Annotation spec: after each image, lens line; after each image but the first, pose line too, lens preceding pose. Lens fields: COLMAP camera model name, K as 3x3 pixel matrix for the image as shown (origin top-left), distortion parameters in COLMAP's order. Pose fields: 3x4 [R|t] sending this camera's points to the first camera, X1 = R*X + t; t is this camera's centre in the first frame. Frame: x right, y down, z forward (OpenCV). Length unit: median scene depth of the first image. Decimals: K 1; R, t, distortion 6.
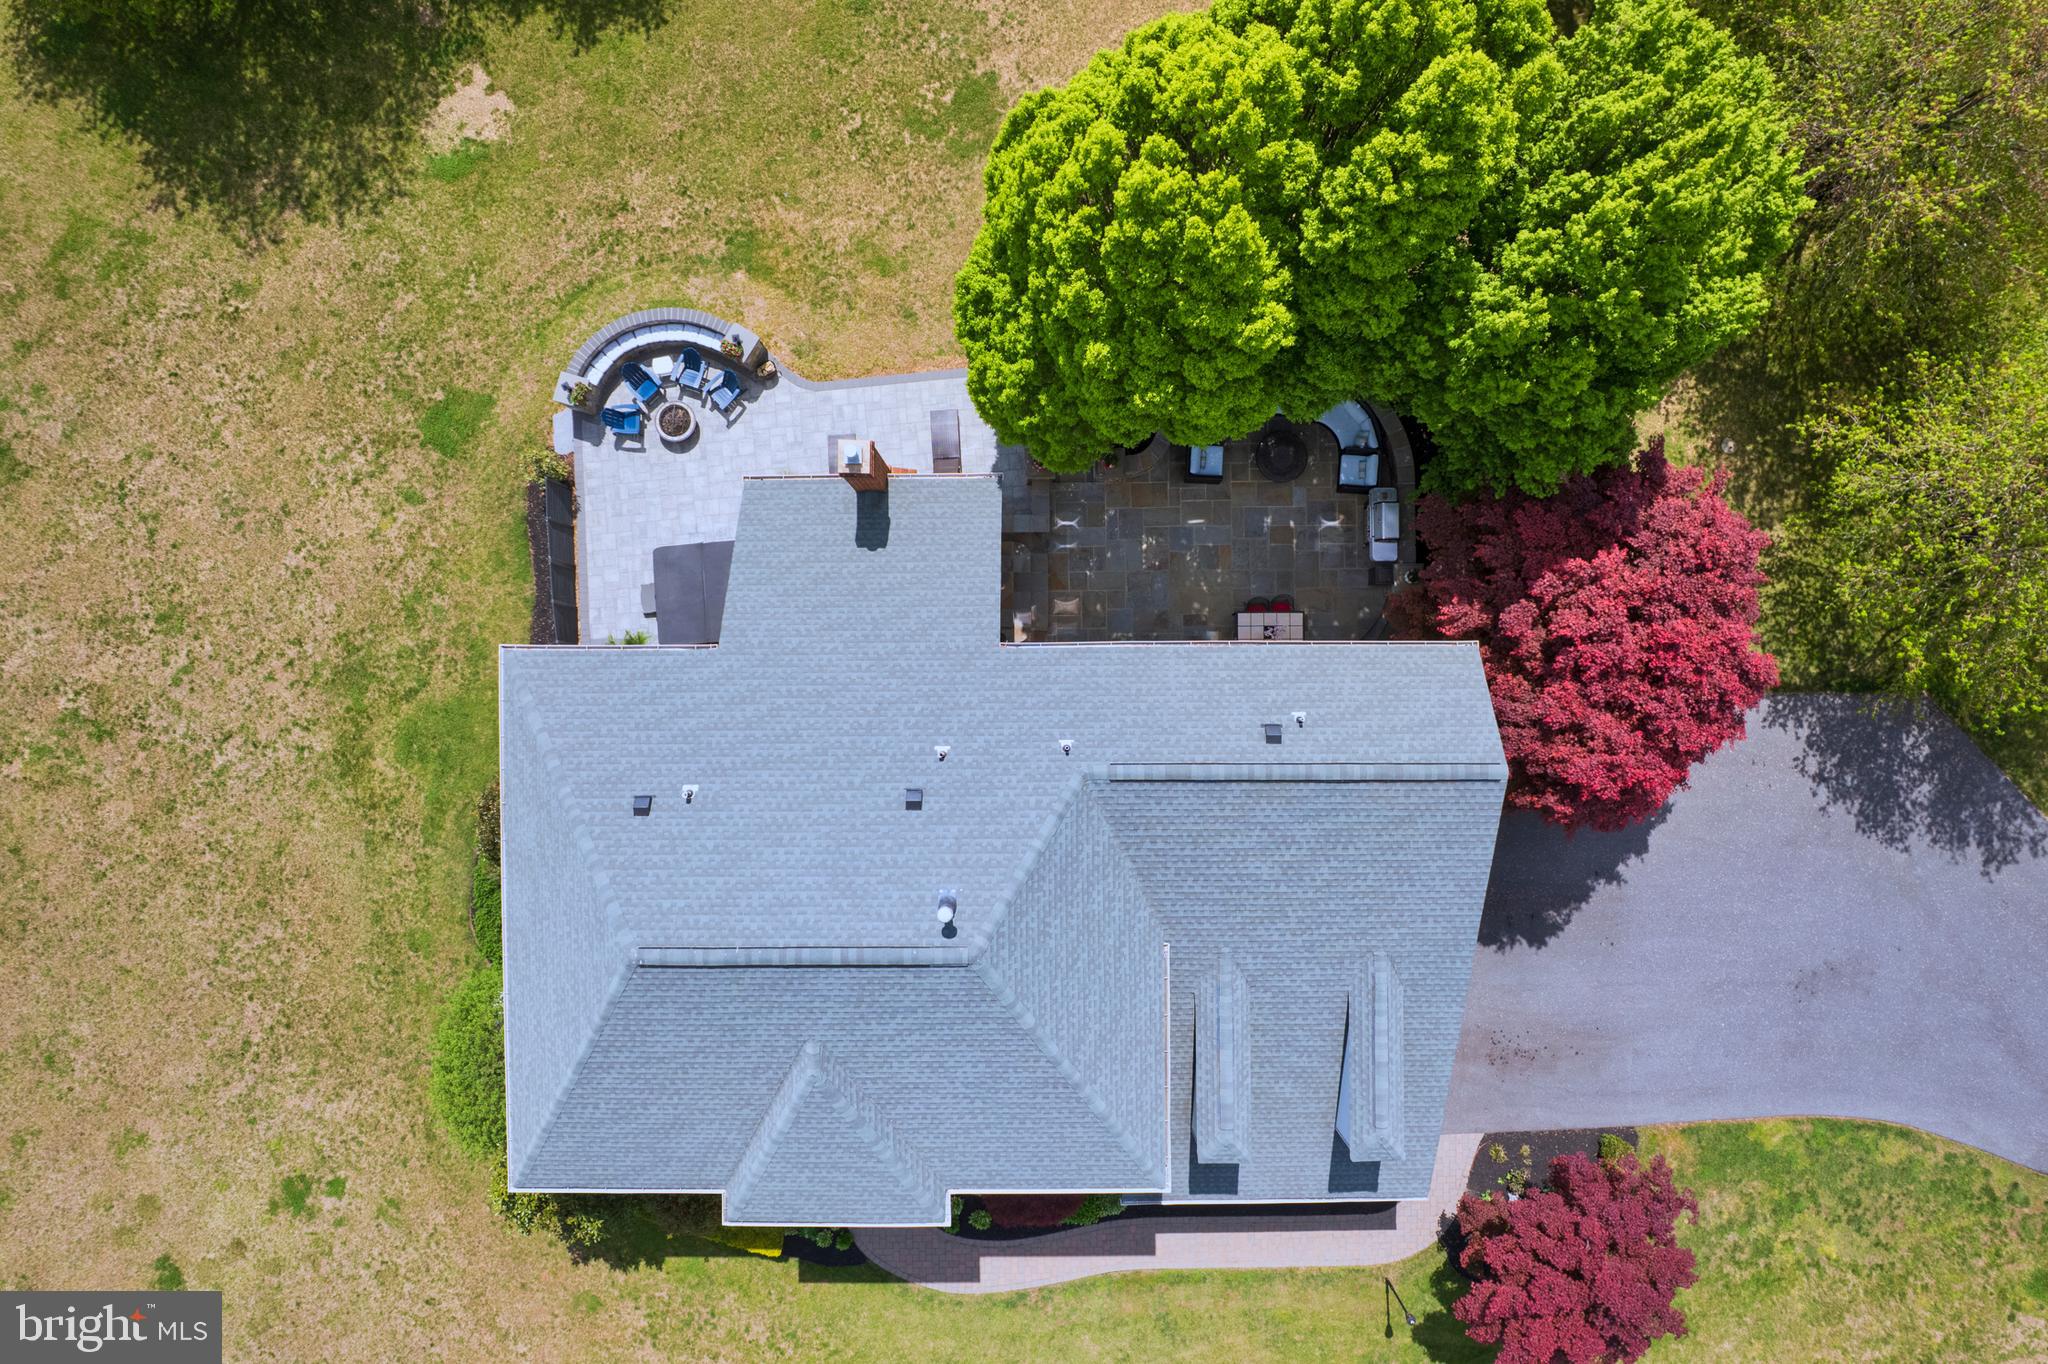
lens RADIAL K [[1273.9, 0, 1024.0], [0, 1273.9, 682.0], [0, 0, 1]] dist [-0.079759, 0.071271]
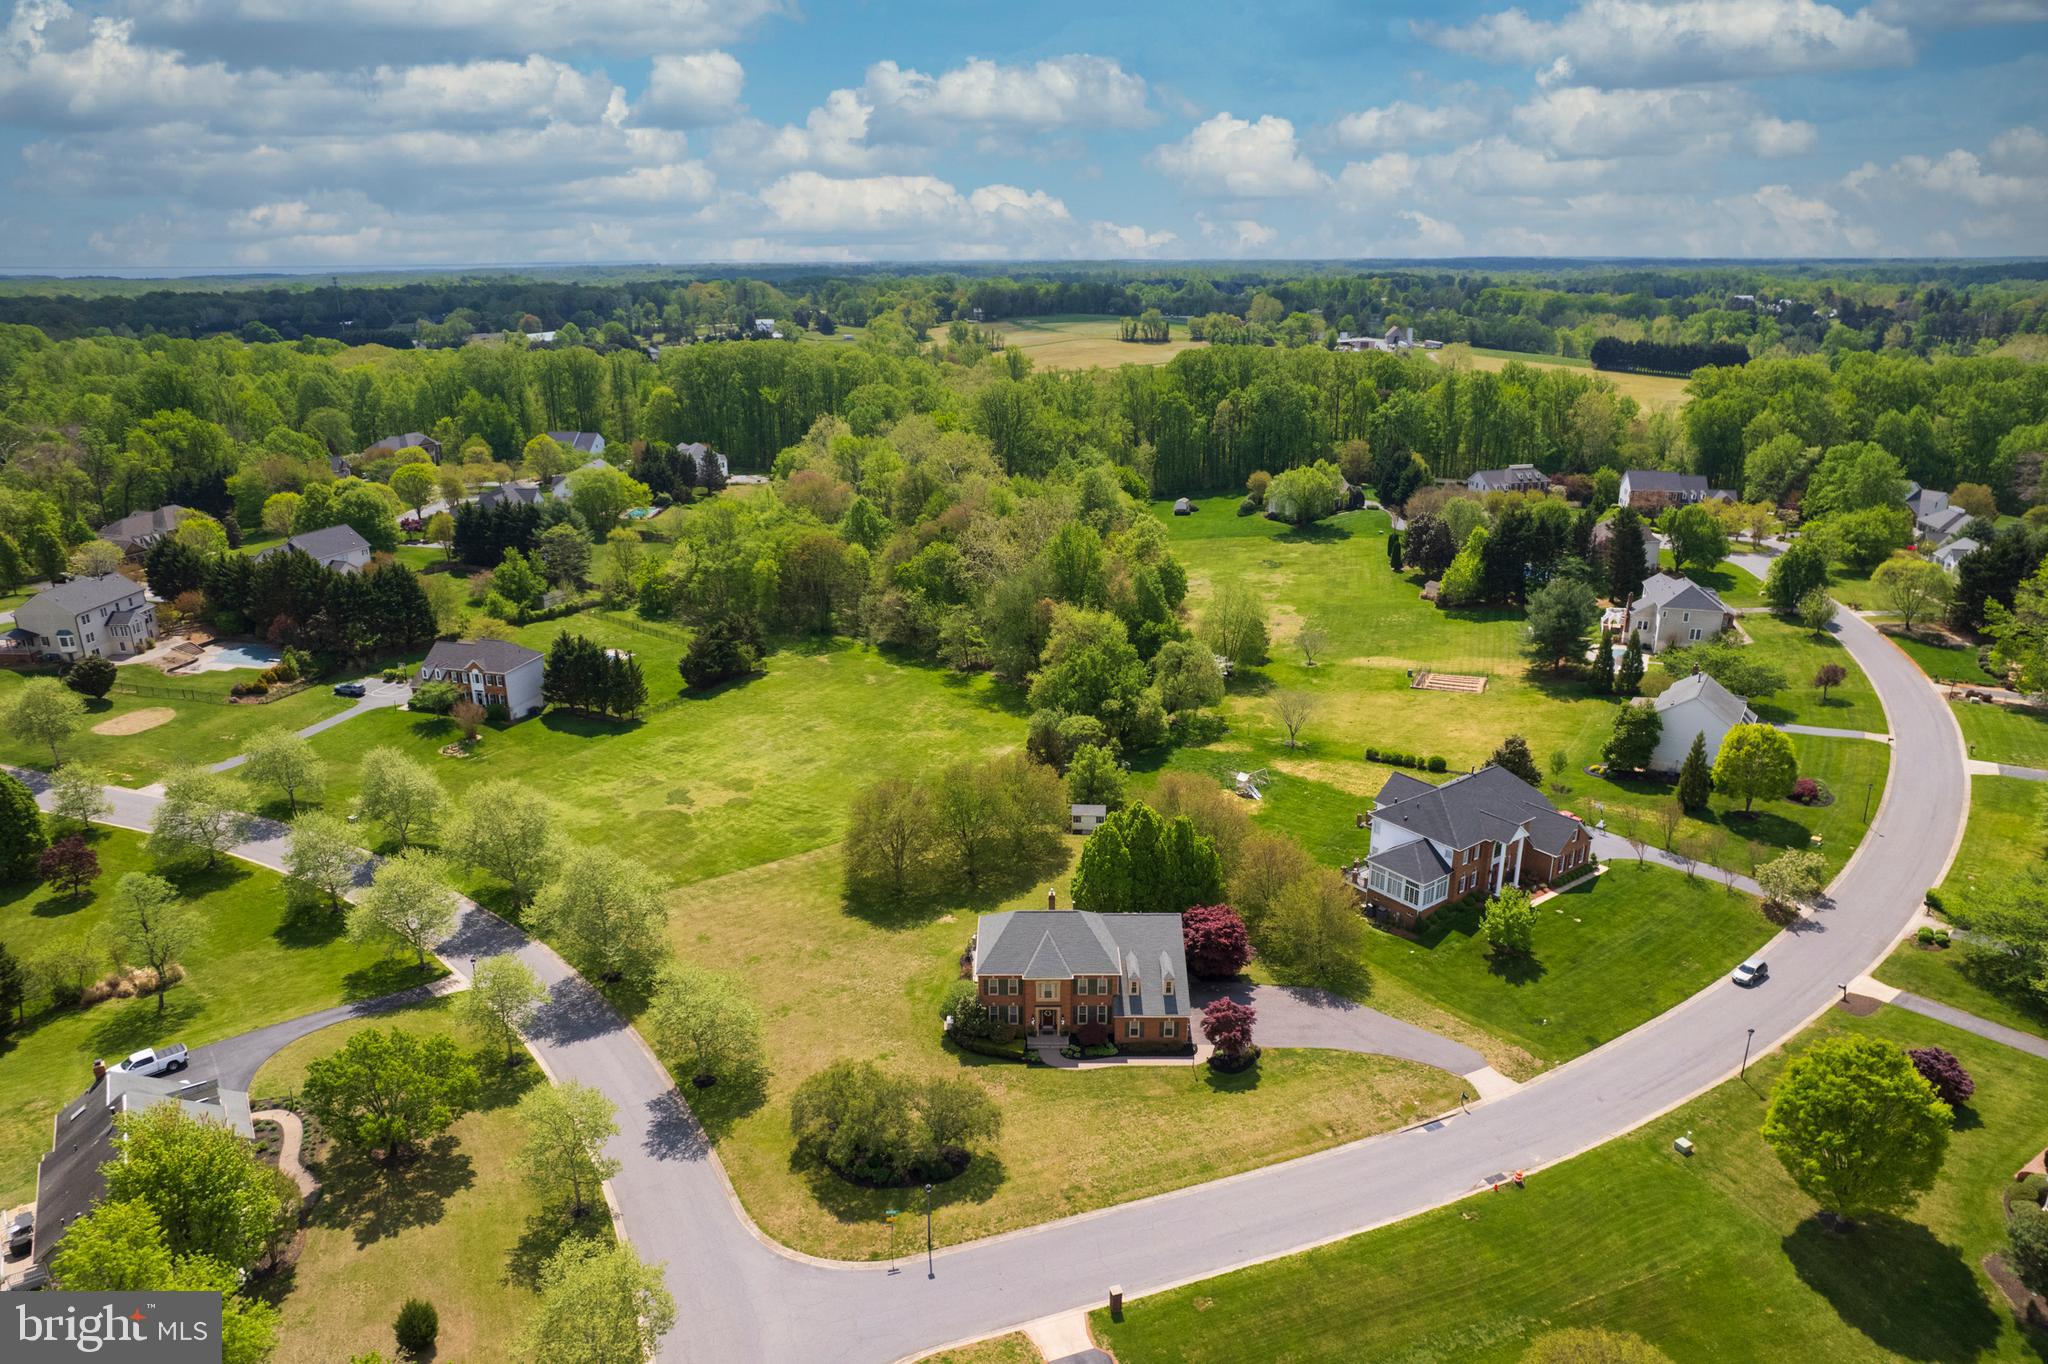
lens RADIAL K [[1300.8, 0, 1030.8], [0, 1300.8, 711.1], [0, 0, 1]] dist [-0.071405, 0.065776]
pose [[0.999964, -0.000586, -0.008432, -0.134085], [-0.007753, 0.334005, -0.942539, 3.553545], [0.003368, 0.942571, 0.333988, -1.153485]]
